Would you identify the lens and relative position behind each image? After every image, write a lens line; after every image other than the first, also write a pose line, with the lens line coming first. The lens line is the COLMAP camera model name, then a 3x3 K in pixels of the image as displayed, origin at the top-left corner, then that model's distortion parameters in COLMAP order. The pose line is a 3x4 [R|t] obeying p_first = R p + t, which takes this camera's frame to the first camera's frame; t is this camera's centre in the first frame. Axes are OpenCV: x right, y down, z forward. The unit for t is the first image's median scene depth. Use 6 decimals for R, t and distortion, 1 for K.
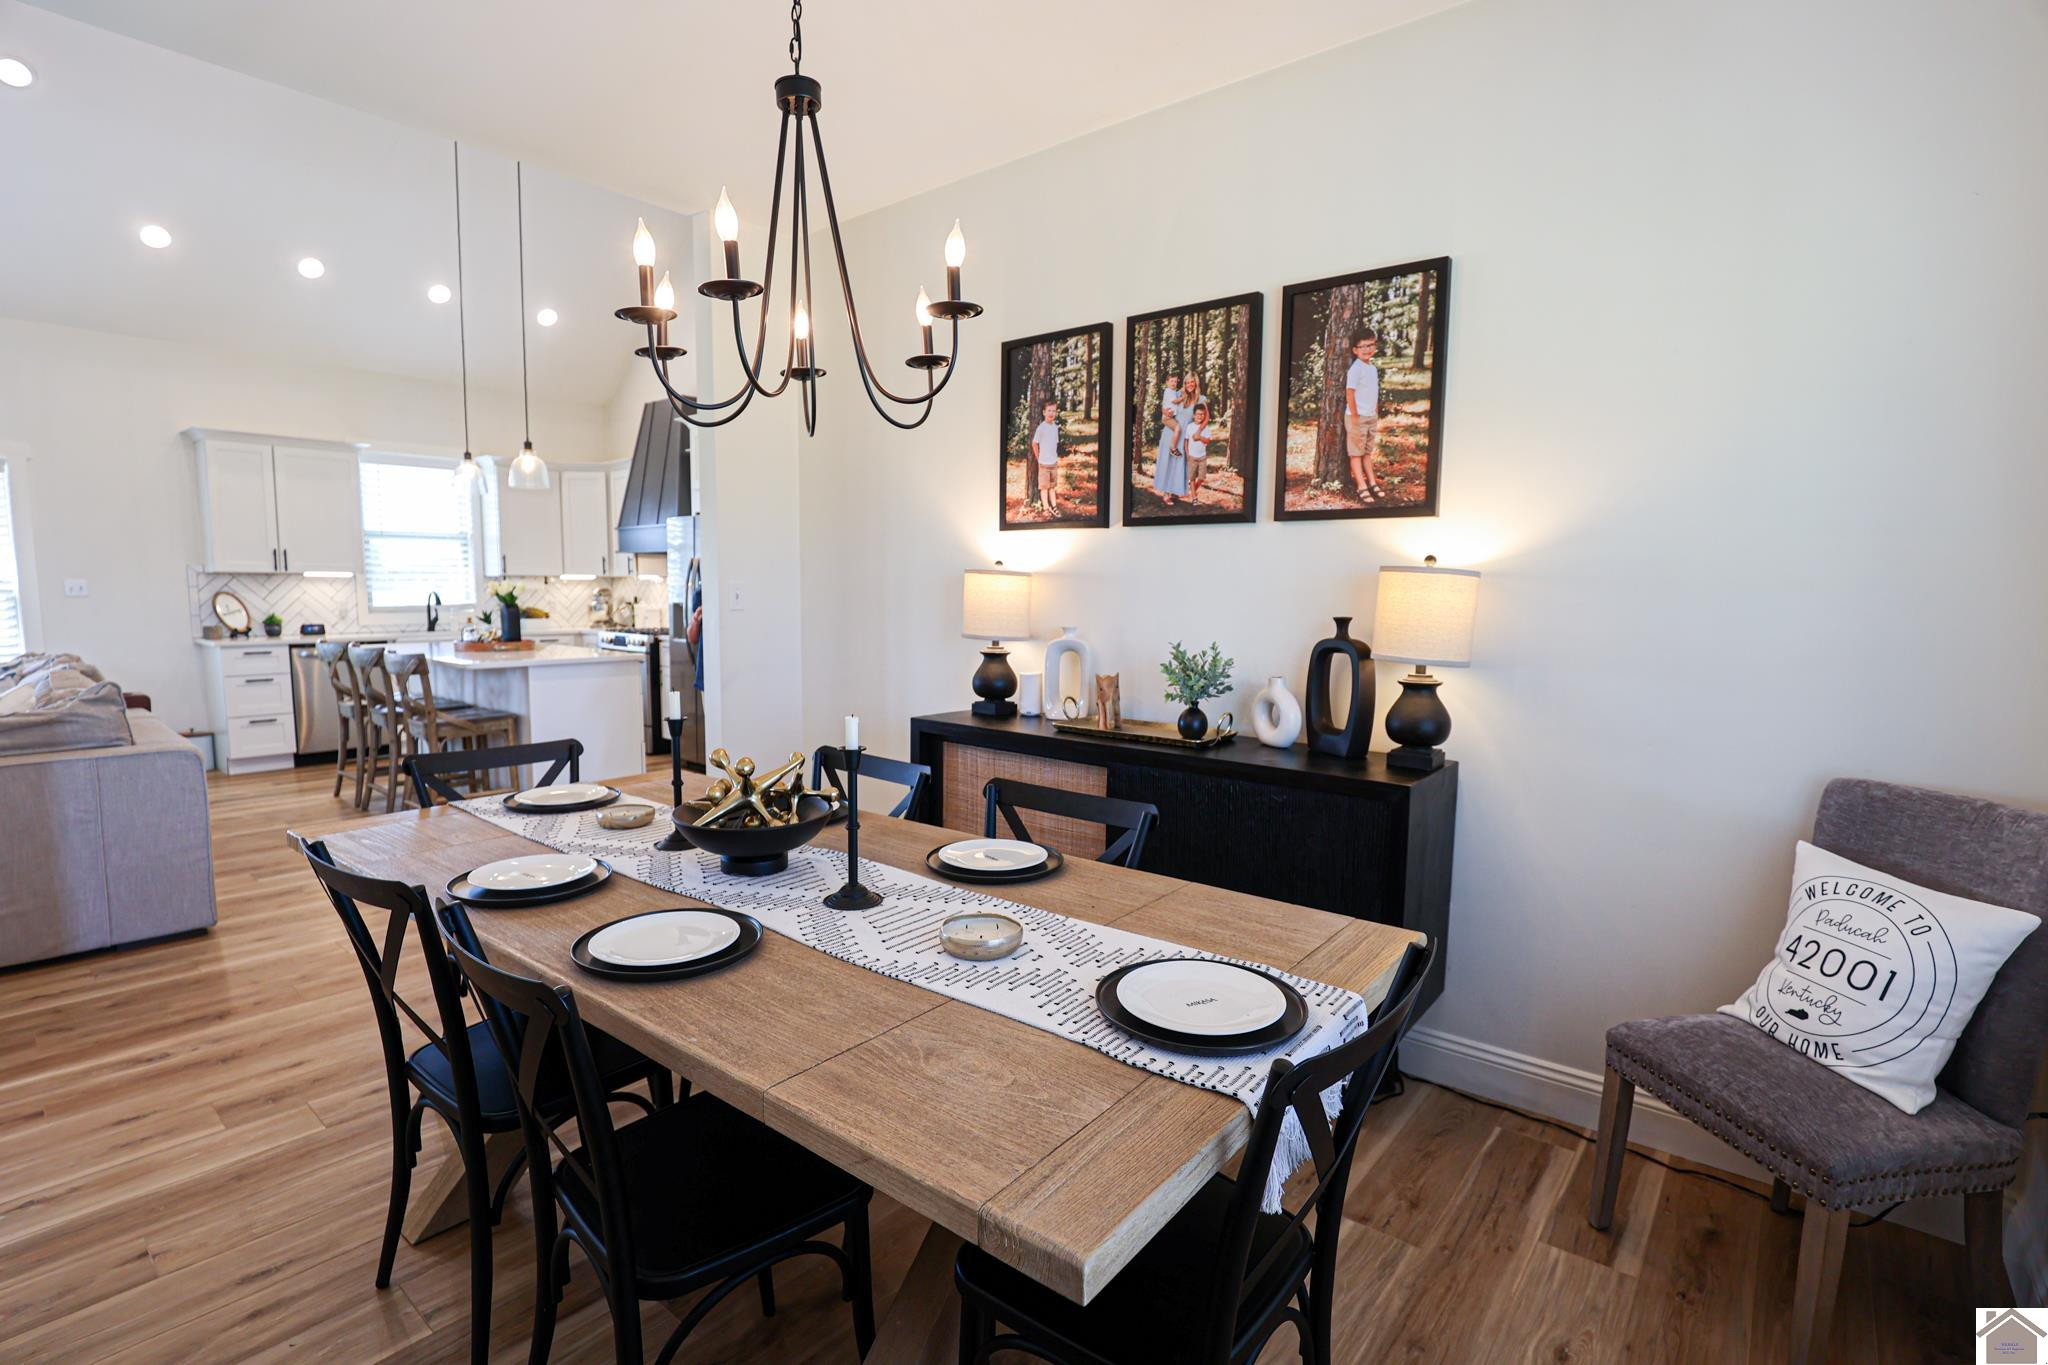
lens RADIAL K [[958.9, 0, 1028.9], [0, 958.9, 689.8], [0, 0, 1]] dist [-0.041957, 0.009710]
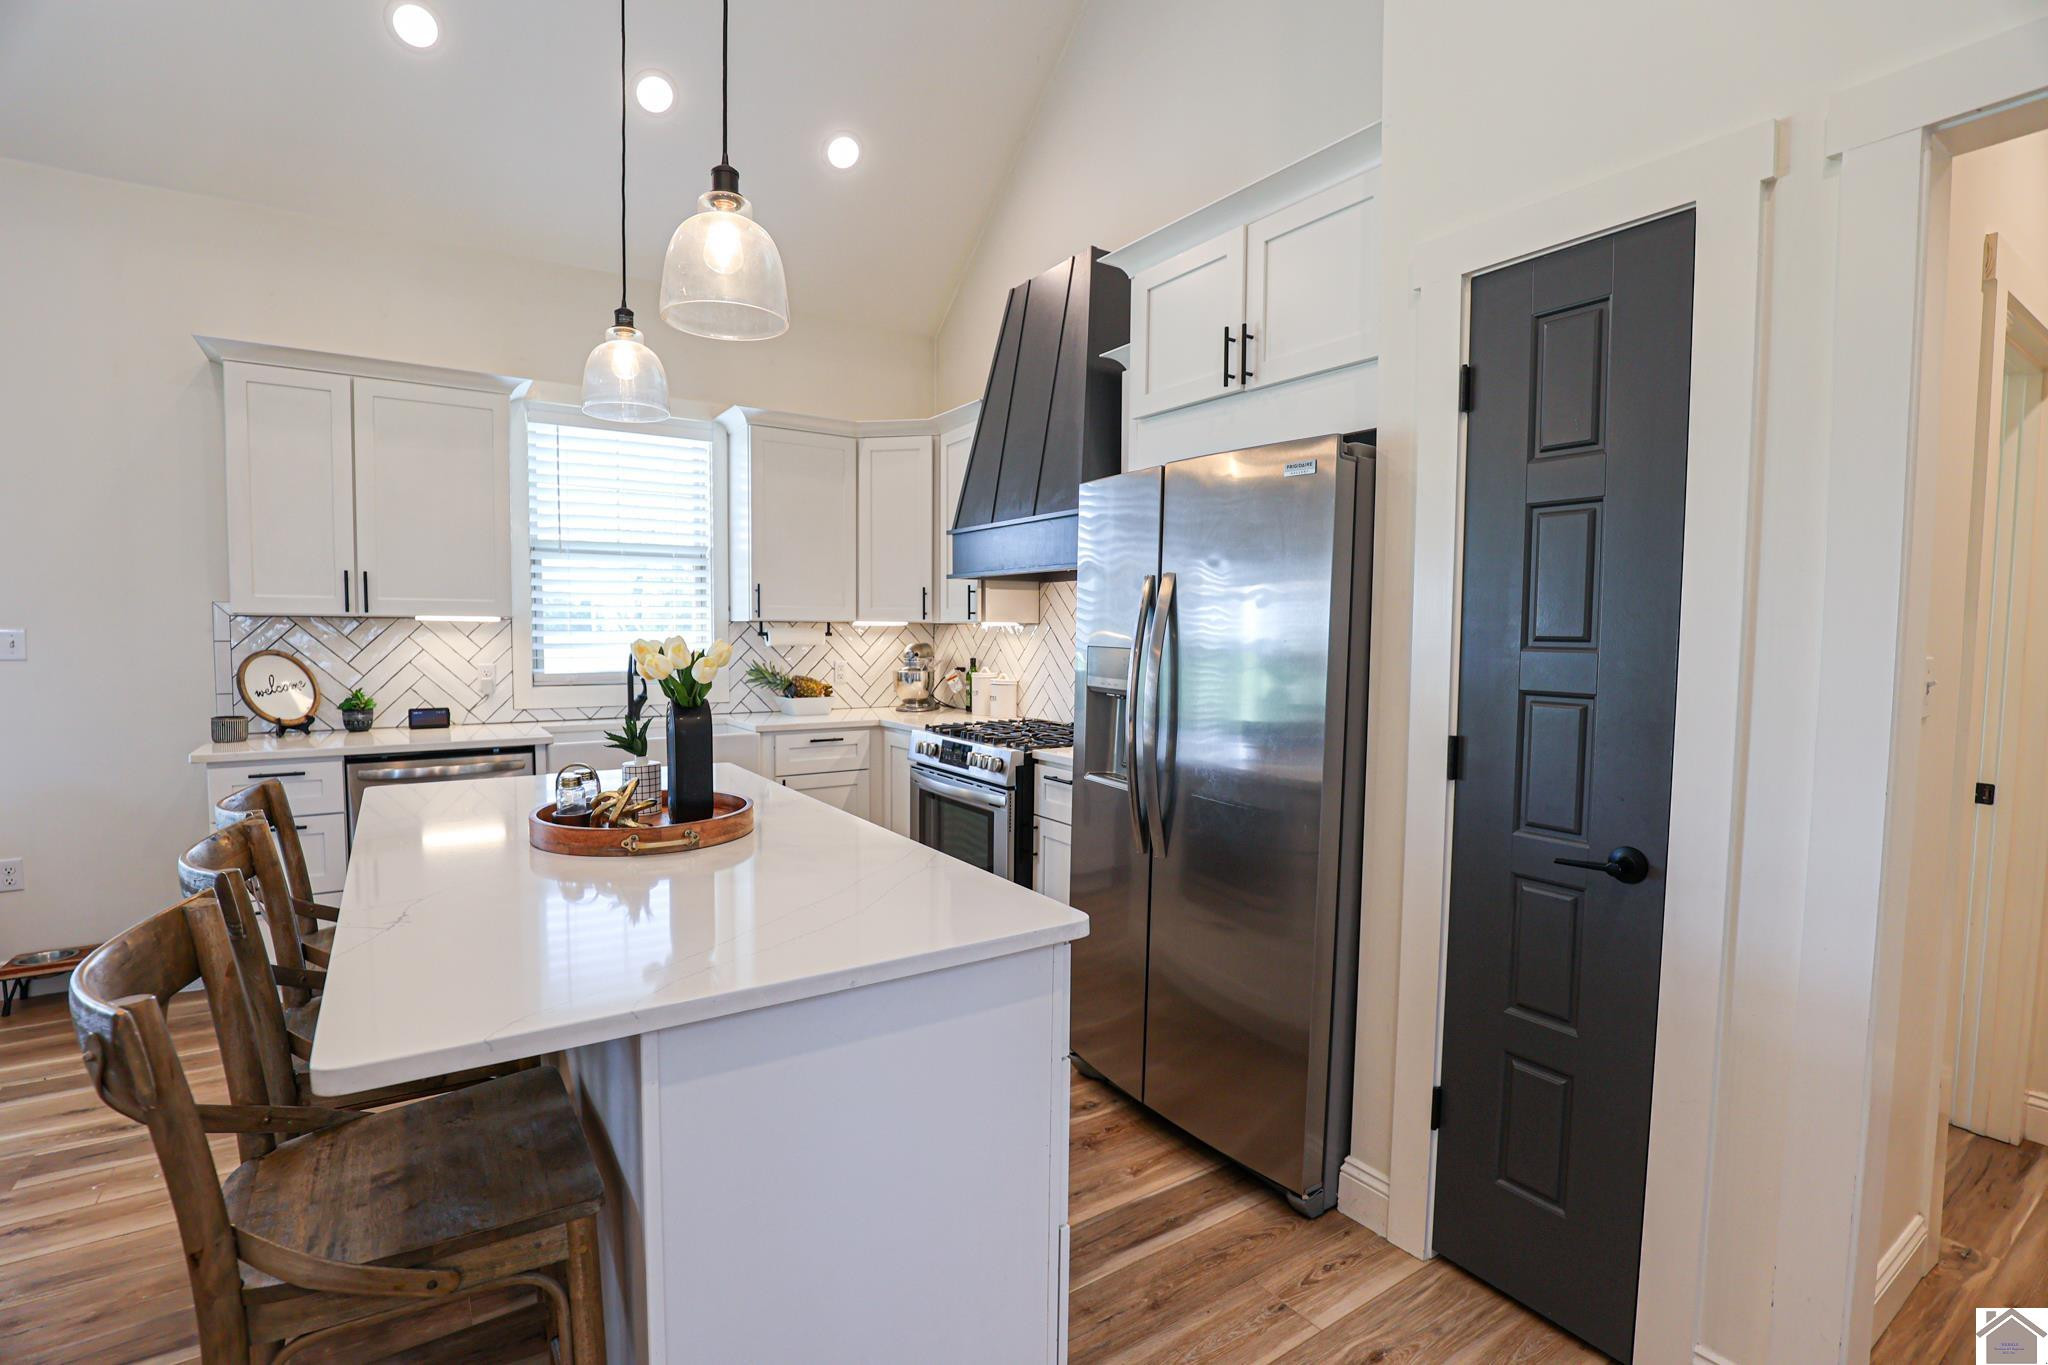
lens RADIAL K [[938.8, 0, 1025.4], [0, 938.8, 688.1], [0, 0, 1]] dist [-0.036216, 0.008086]
pose [[0.956977, 0.018076, -0.289601, -0.261683], [-0.031536, 0.998625, -0.041878, -0.067997], [0.288445, 0.049210, 0.956231, 0.562136]]
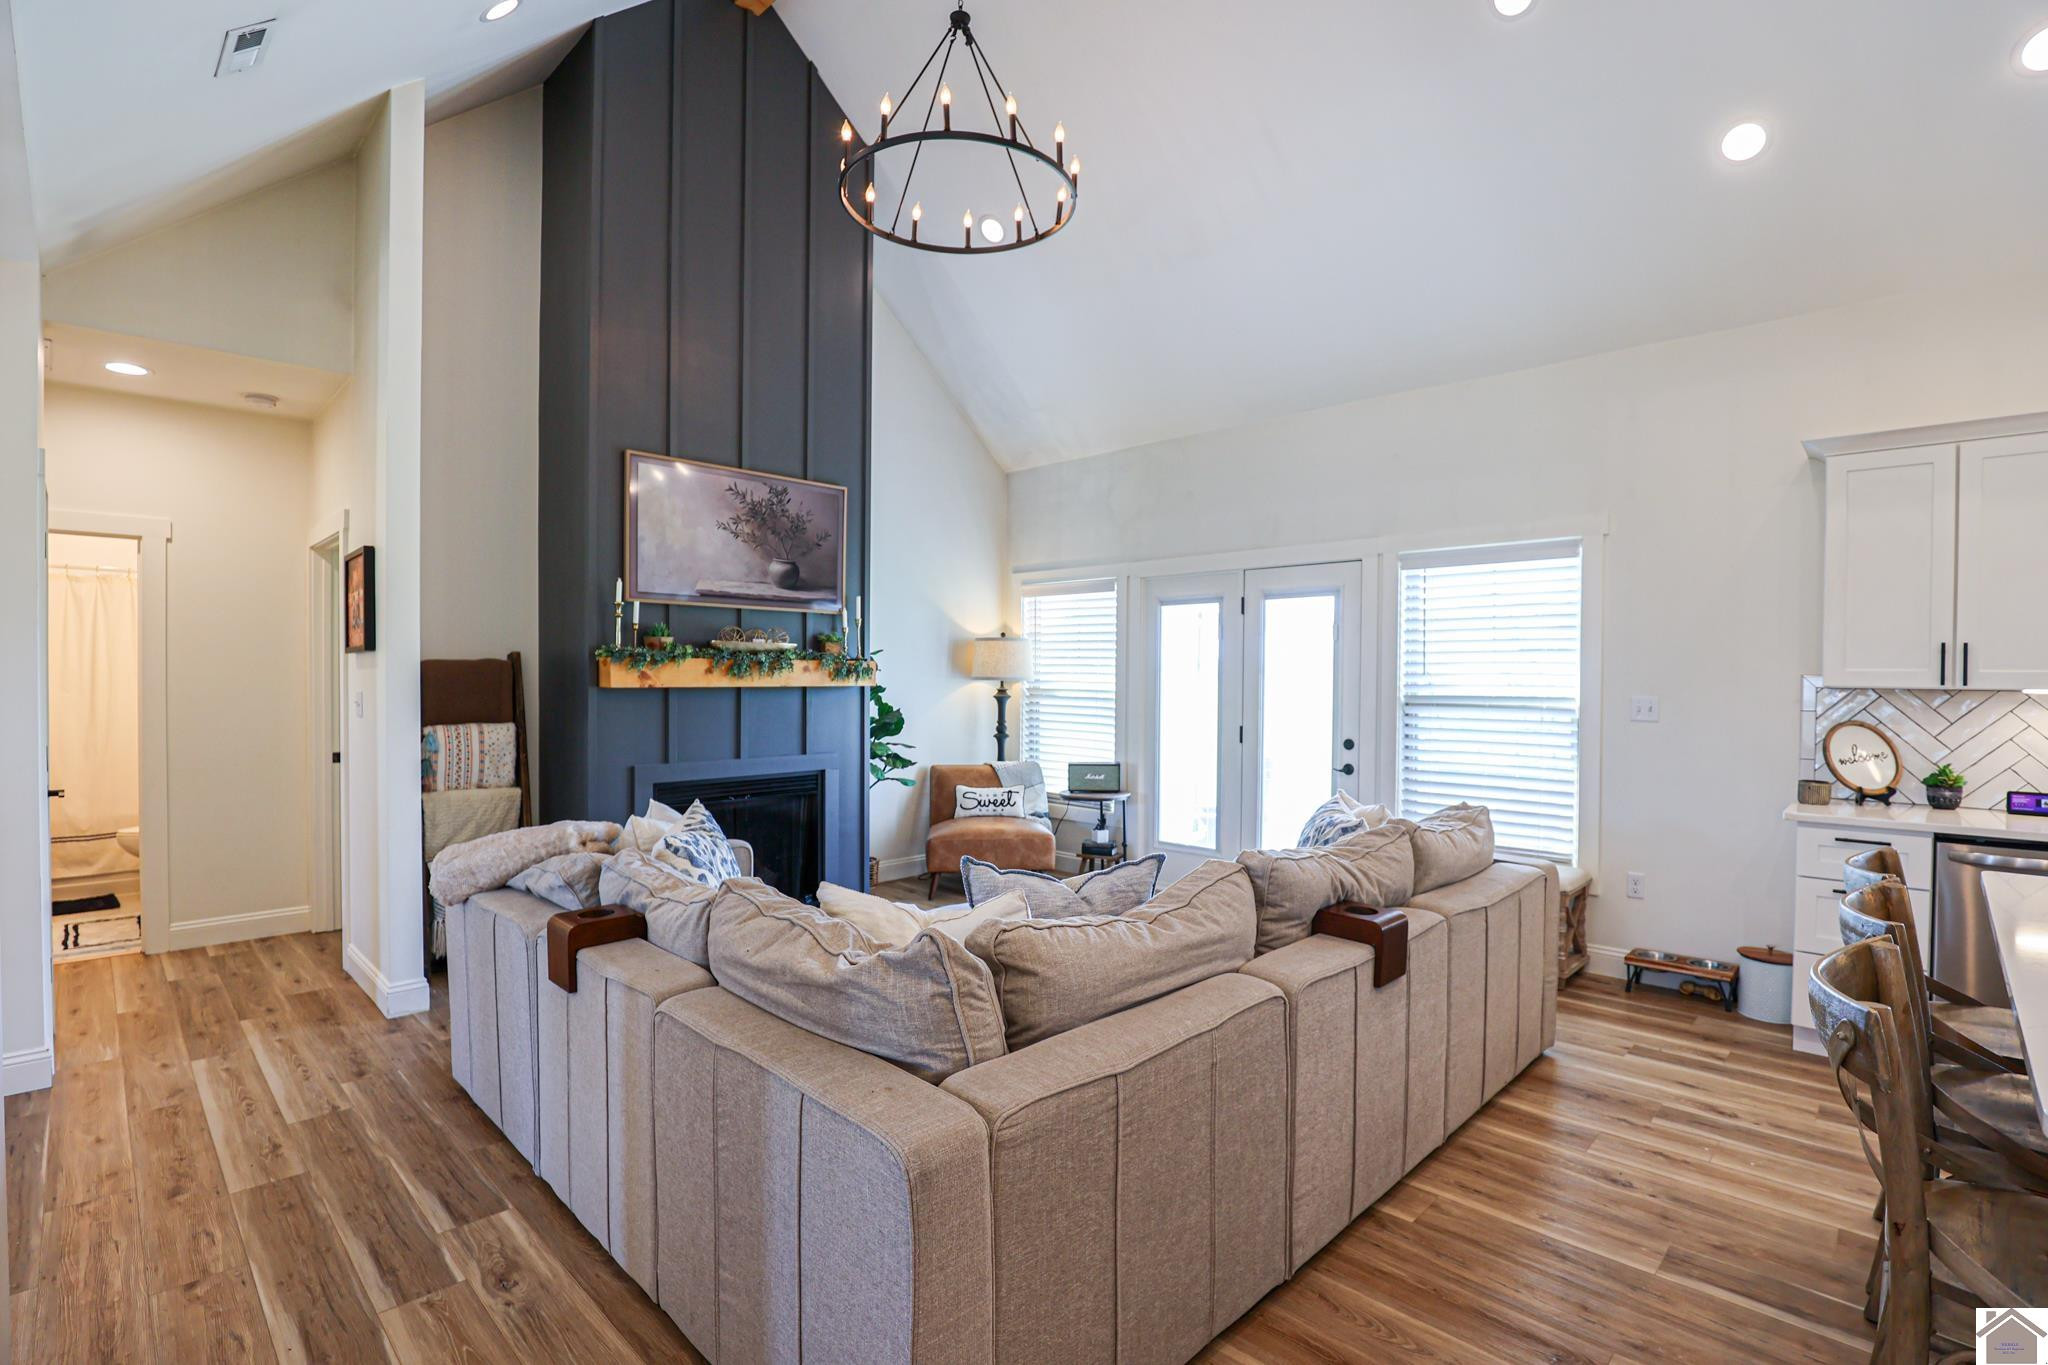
lens RADIAL K [[958.9, 0, 1028.9], [0, 958.9, 689.8], [0, 0, 1]] dist [-0.041957, 0.009710]
pose [[-0.085008, 0.005363, -0.996366, -0.232062], [-0.114805, 0.993273, 0.015141, -0.068314], [0.989744, 0.115675, -0.083821, 0.500172]]
